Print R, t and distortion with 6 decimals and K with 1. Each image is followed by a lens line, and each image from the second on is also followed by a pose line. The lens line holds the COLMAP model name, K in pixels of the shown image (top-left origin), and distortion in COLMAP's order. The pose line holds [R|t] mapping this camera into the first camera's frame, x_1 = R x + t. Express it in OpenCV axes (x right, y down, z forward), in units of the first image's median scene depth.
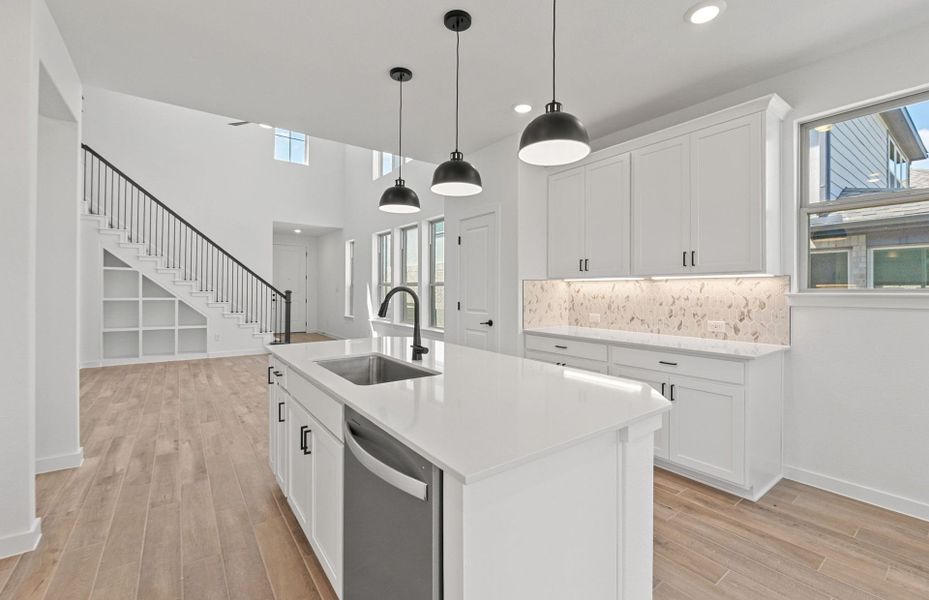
lens RADIAL K [[390.1, 0, 466.5], [0, 390.1, 294.0], [0, 0, 1]] dist [0.001532, 0.000256]
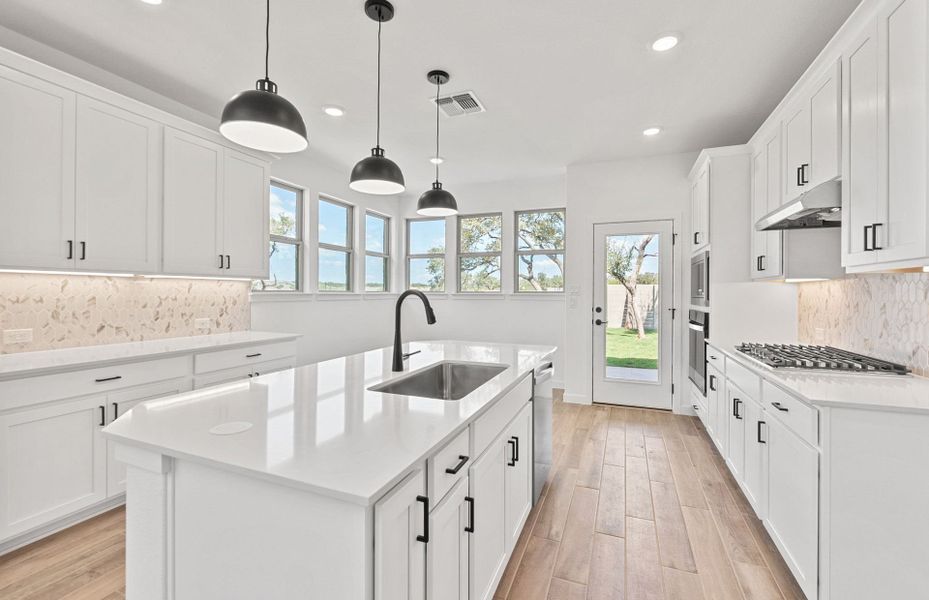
lens RADIAL K [[394.5, 0, 468.3], [0, 394.5, 295.3], [0, 0, 1]] dist [0.000120, 0.000144]
pose [[-0.522540, -0.010453, 0.852550, -0.659430], [0.000242, 0.999923, 0.012408, -0.009228], [-0.852615, 0.006690, -0.522498, 0.898786]]
